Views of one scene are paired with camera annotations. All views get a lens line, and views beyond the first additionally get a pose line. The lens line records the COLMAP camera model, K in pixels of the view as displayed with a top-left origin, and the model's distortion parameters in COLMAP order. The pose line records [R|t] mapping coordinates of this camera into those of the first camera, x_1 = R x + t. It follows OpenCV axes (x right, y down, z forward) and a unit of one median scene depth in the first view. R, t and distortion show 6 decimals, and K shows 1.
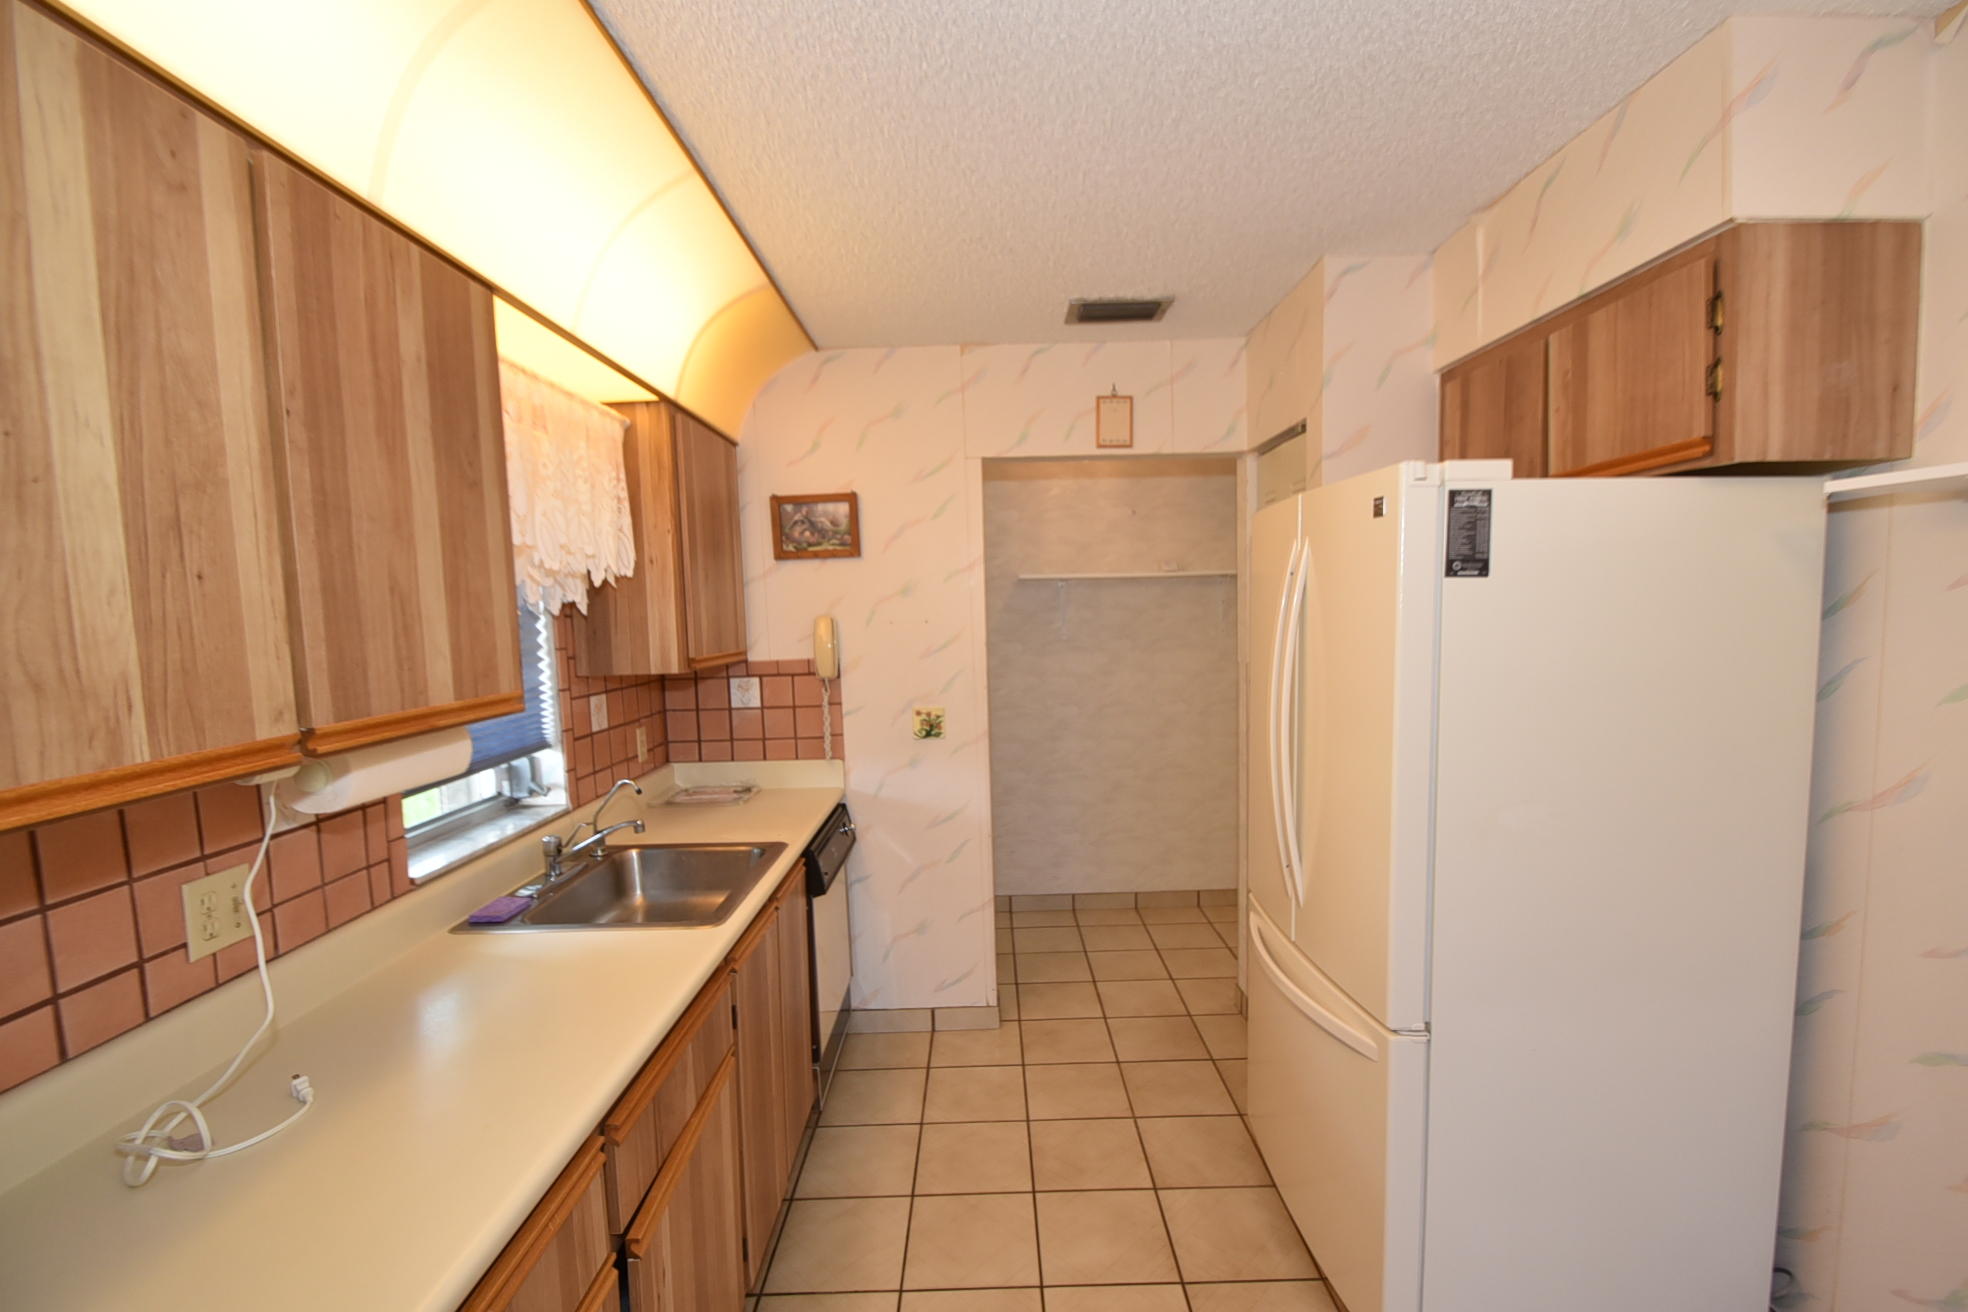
lens RADIAL K [[938.9, 0, 983.3], [0, 938.9, 692.8], [0, 0, 1]] dist [0.016757, -0.007193]
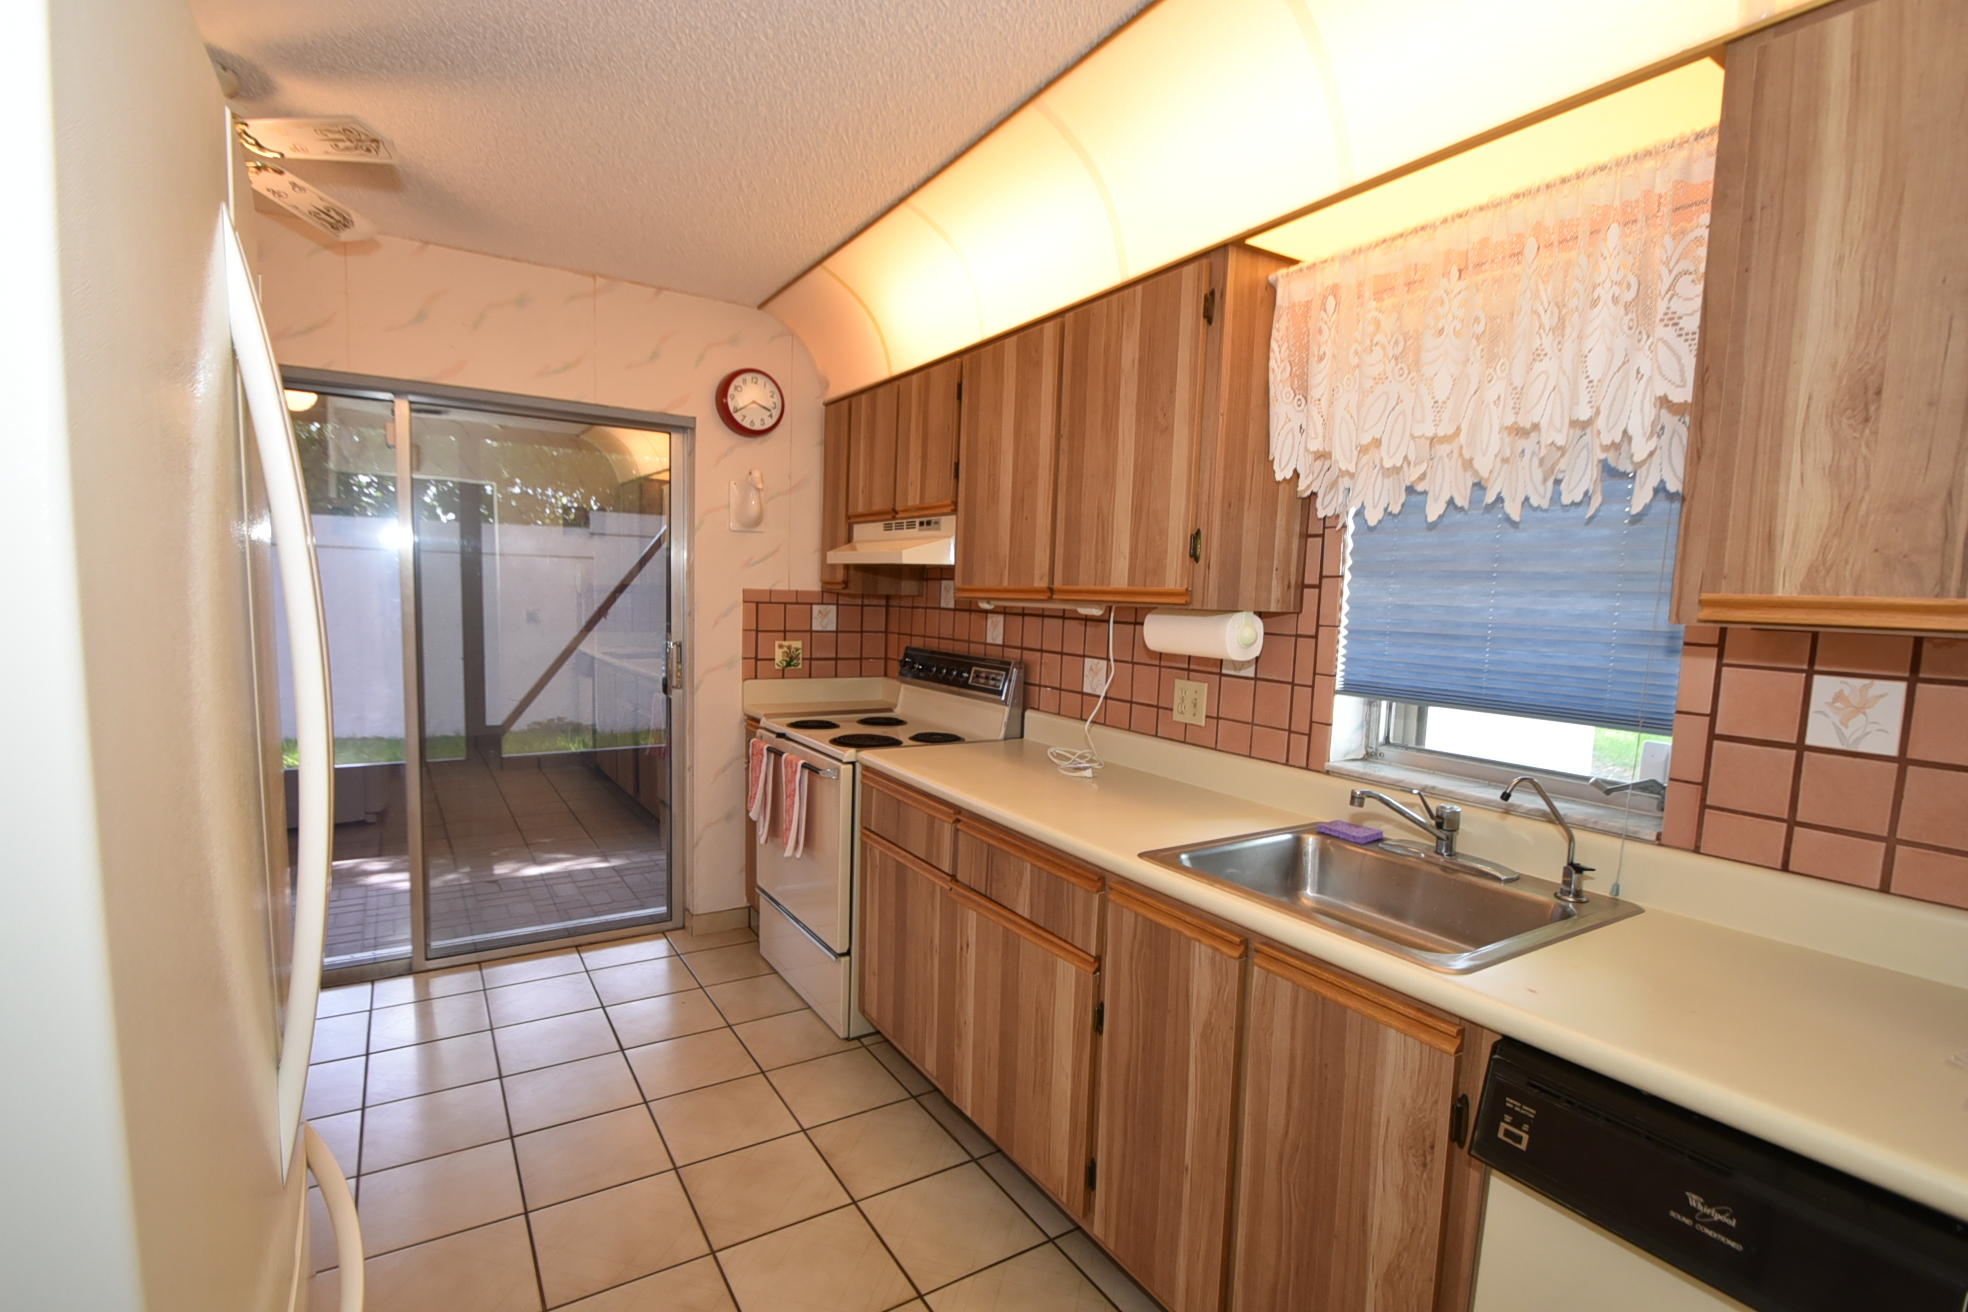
lens RADIAL K [[938.9, 0, 983.3], [0, 938.9, 692.8], [0, 0, 1]] dist [0.016757, -0.007193]
pose [[-0.856600, 0.052851, -0.513268, 0.463704], [-0.058927, 0.978212, 0.199069, -0.124320], [0.512606, 0.200768, -0.834822, 2.441722]]
